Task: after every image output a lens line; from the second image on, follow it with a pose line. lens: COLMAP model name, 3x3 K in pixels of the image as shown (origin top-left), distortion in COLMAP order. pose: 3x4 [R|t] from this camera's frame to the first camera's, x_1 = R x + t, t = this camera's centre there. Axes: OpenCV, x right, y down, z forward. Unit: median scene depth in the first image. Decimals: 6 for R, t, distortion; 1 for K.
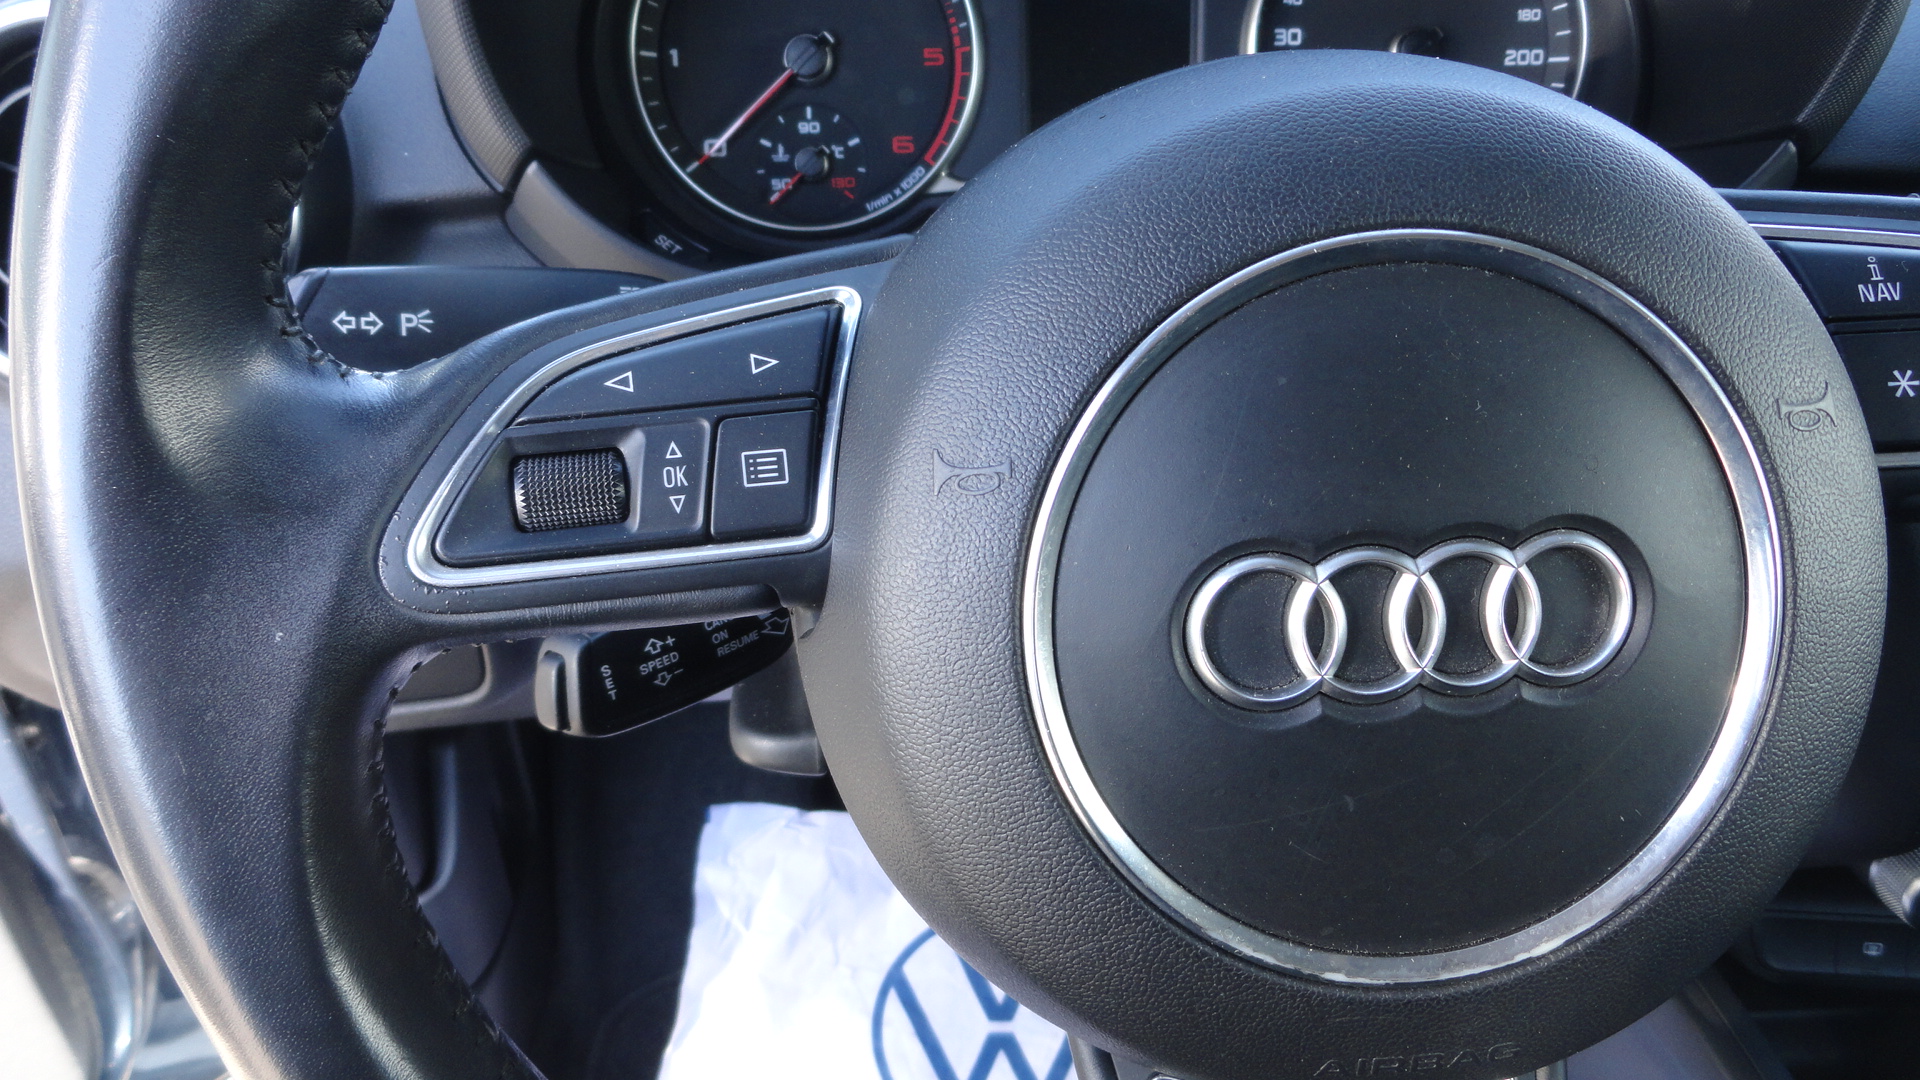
lens RADIAL K [[1325.9, 0, 954.1], [0, 1325.9, 541.6], [0, 0, 1]] dist [-0.005552, 0.001656]
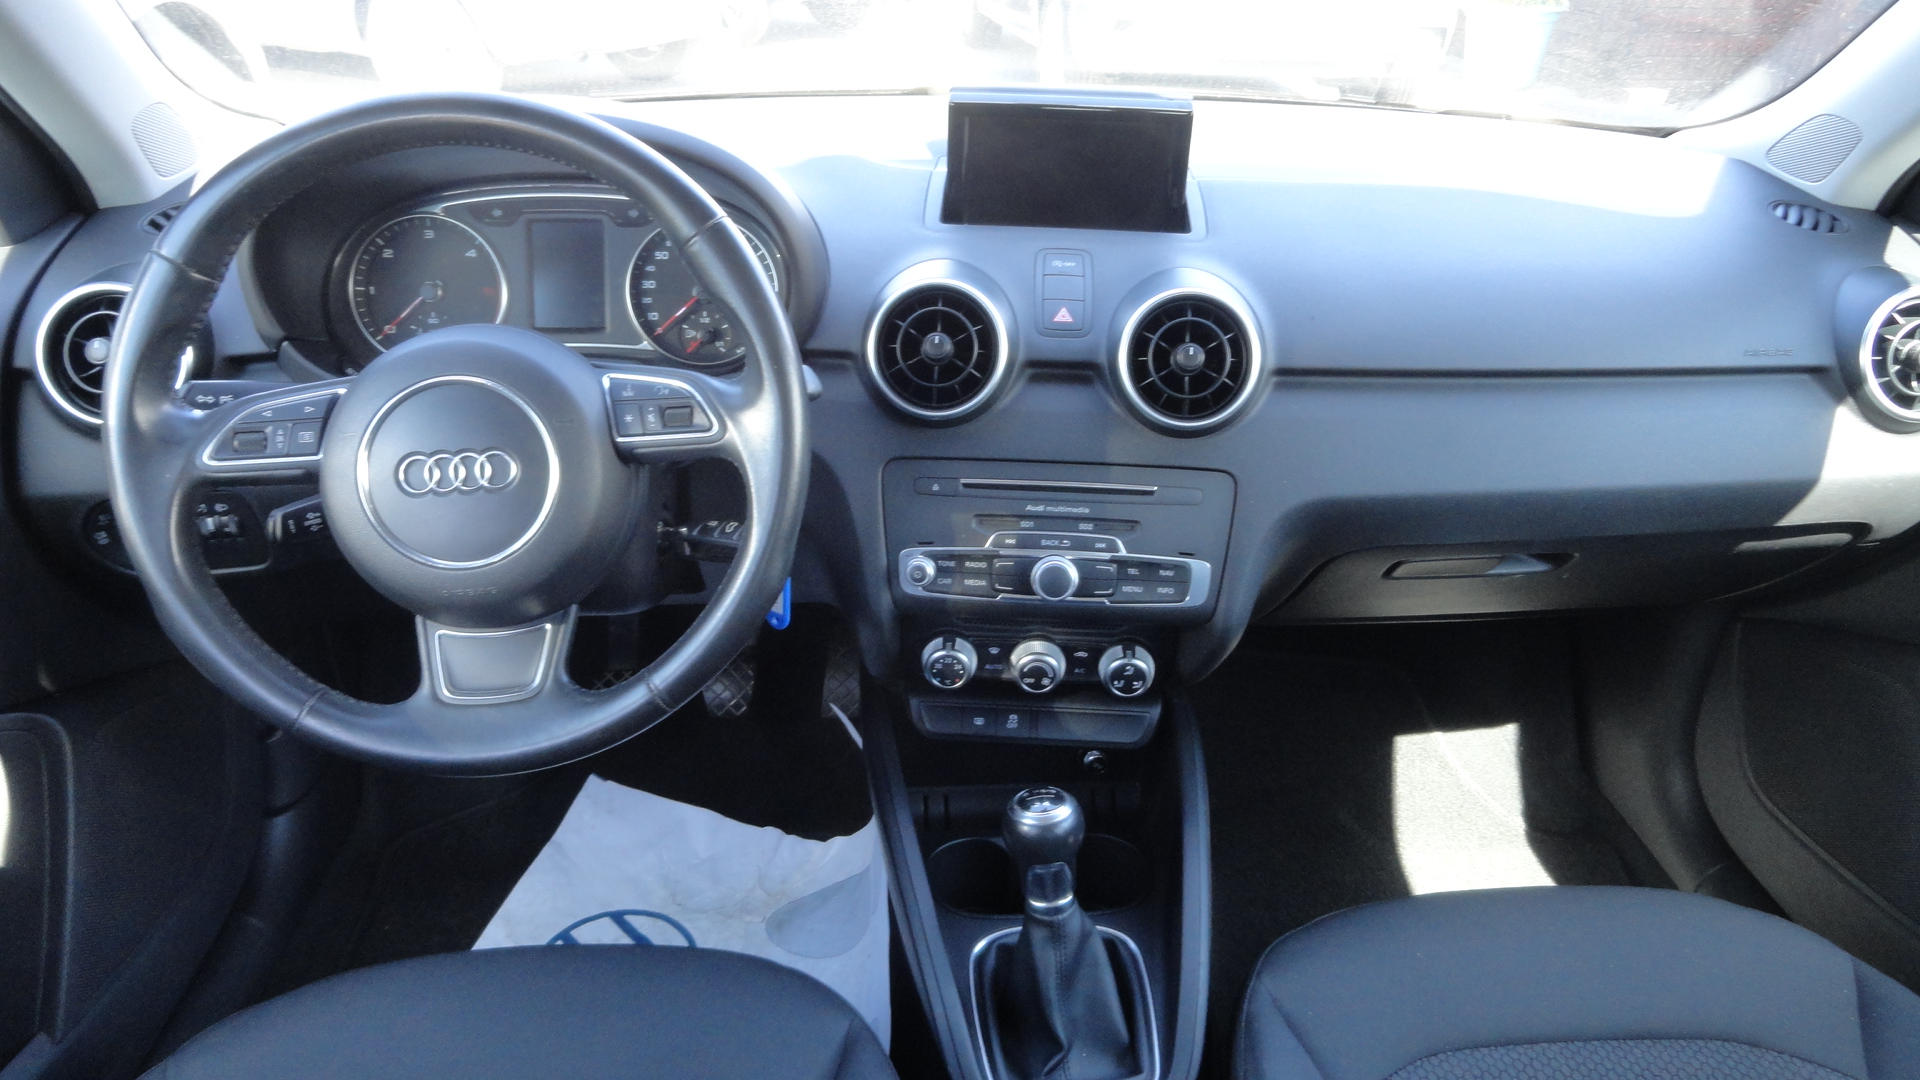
lens RADIAL K [[1313.2, 0, 955.1], [0, 1313.2, 536.6], [0, 0, 1]] dist [-0.002347, 0.002888]
pose [[0.999372, 0.007964, 0.034525, 1.060537], [-0.004985, 0.996323, -0.085527, 0.361033], [-0.035079, 0.085301, 0.995738, -1.844198]]
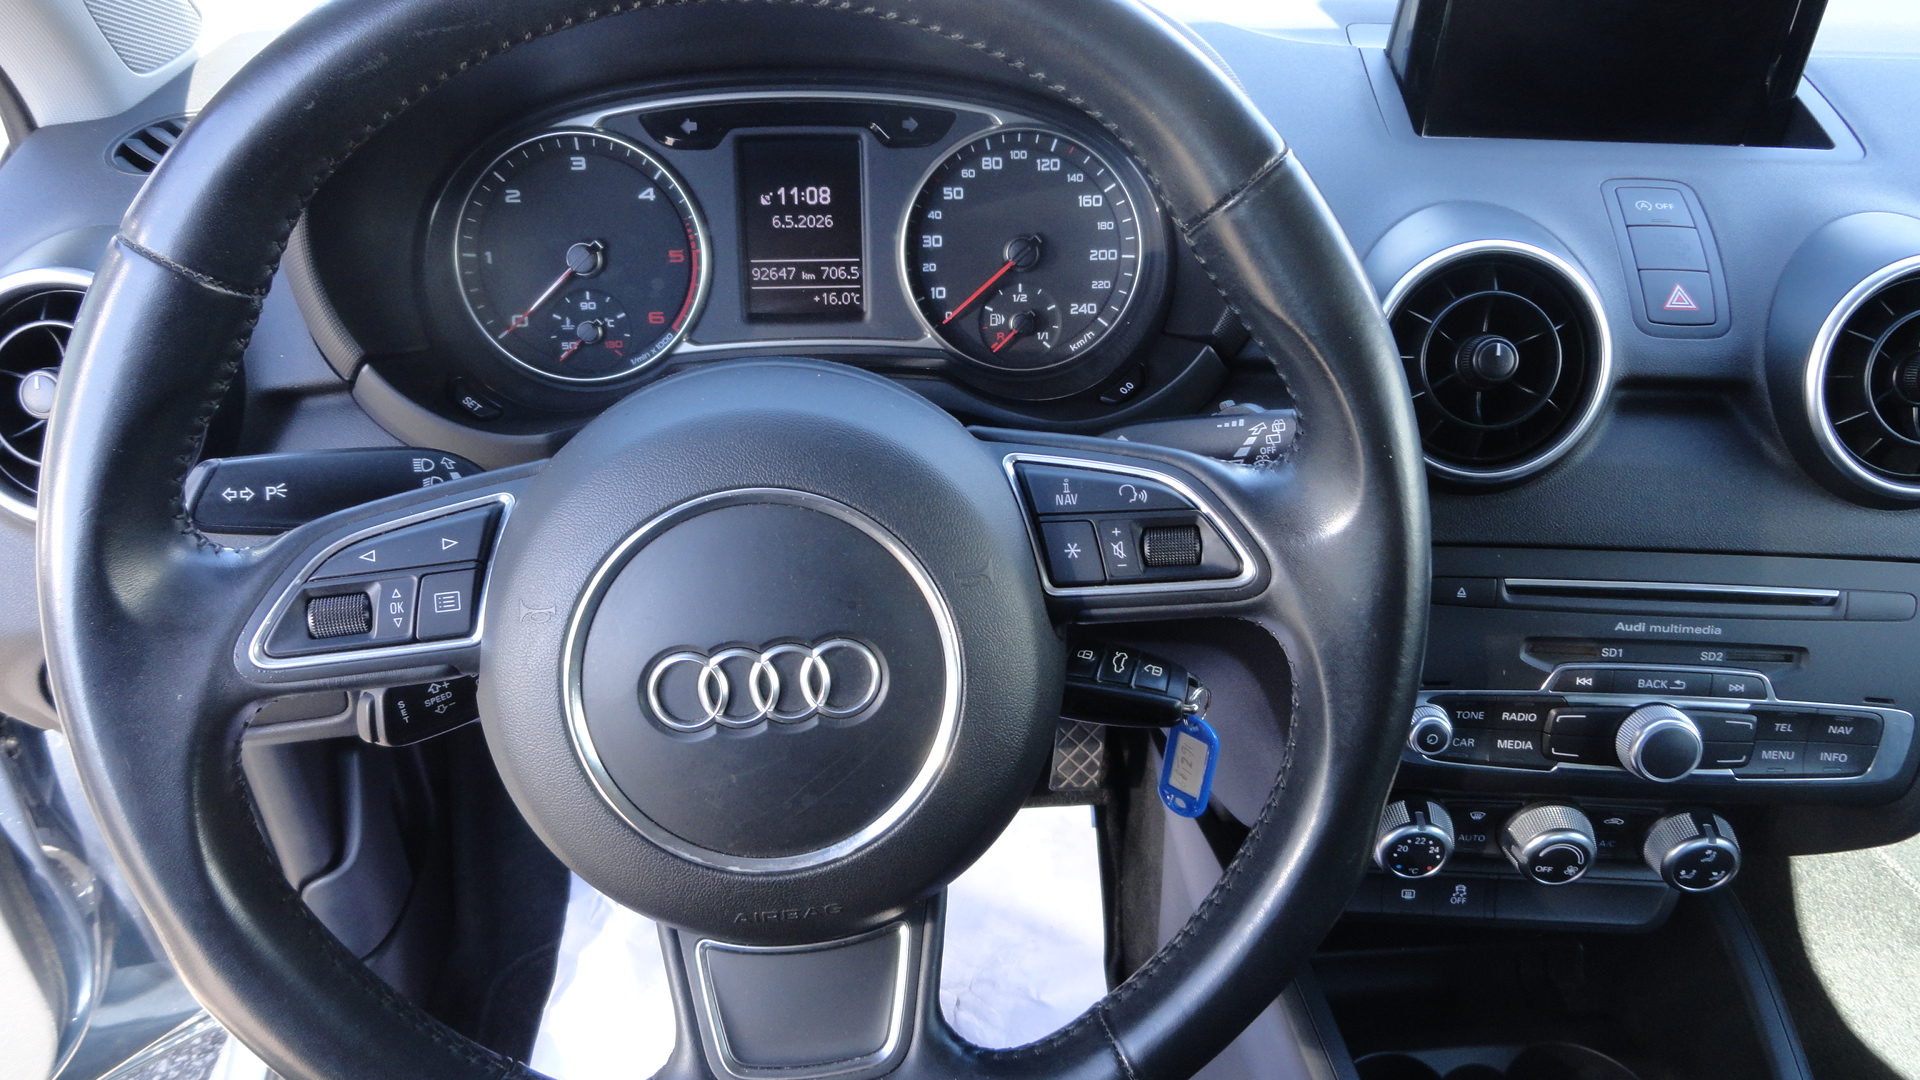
lens RADIAL K [[1322.2, 0, 960.0], [0, 1322.2, 540.0], [0, 0, 1]] dist [-0.007757, -0.000766]
pose [[0.999513, -0.004185, 0.030915, 0.357522], [0.004253, 0.999989, -0.002131, -0.093375], [-0.030906, 0.002262, 0.999520, -0.600457]]
